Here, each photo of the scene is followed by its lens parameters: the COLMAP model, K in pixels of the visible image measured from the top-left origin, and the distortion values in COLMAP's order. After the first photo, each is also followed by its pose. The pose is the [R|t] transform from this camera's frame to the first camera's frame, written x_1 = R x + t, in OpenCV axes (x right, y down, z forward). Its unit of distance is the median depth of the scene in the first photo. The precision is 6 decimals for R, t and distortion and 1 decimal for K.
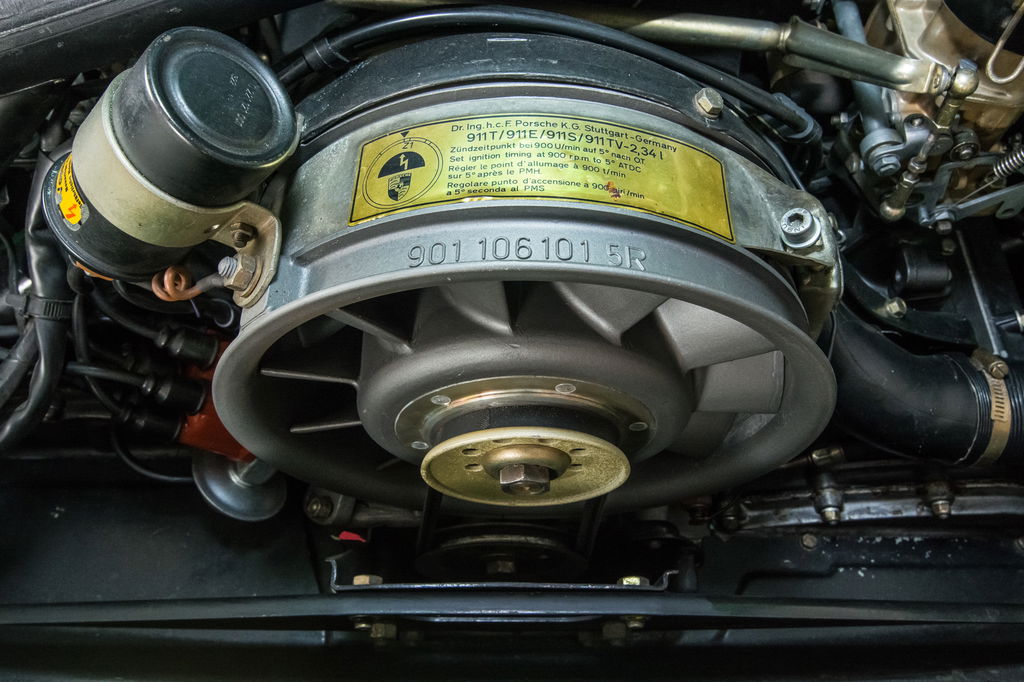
lens RADIAL K [[794.1, 0, 511.0], [0, 794.1, 343.6], [0, 0, 1]] dist [0.031700, -0.001284]
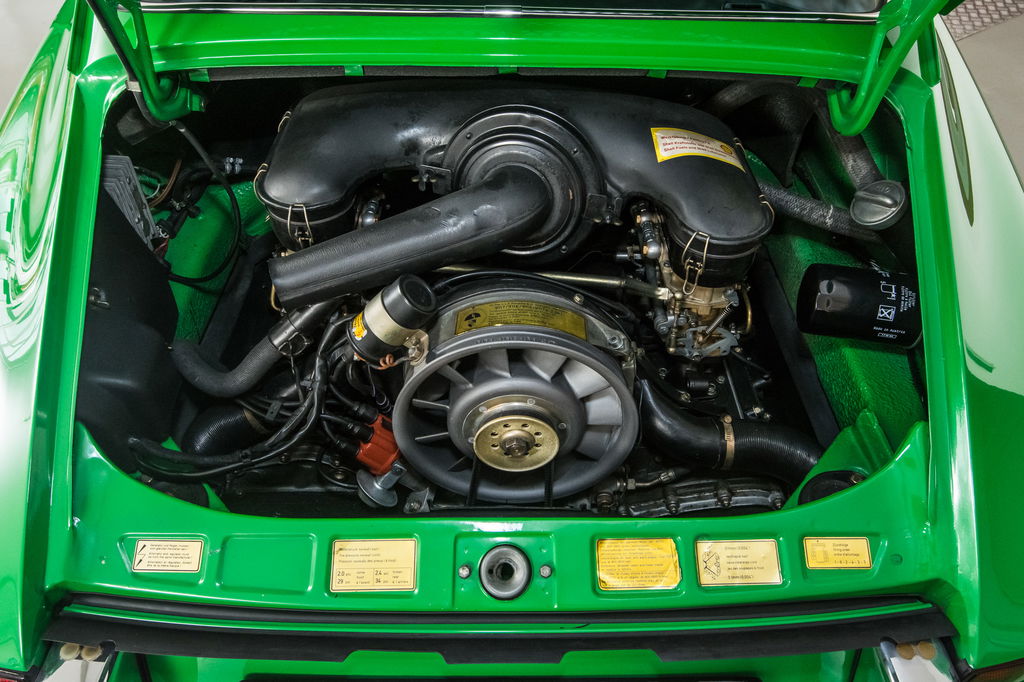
lens RADIAL K [[709.4, 0, 512.6], [0, 709.4, 339.9], [0, 0, 1]] dist [0.000752, 0.000082]
pose [[0.999984, -0.005571, 0.001305, 0.005810], [0.005691, 0.944892, -0.327333, 0.658119], [0.000591, 0.327335, 0.944908, -1.333501]]
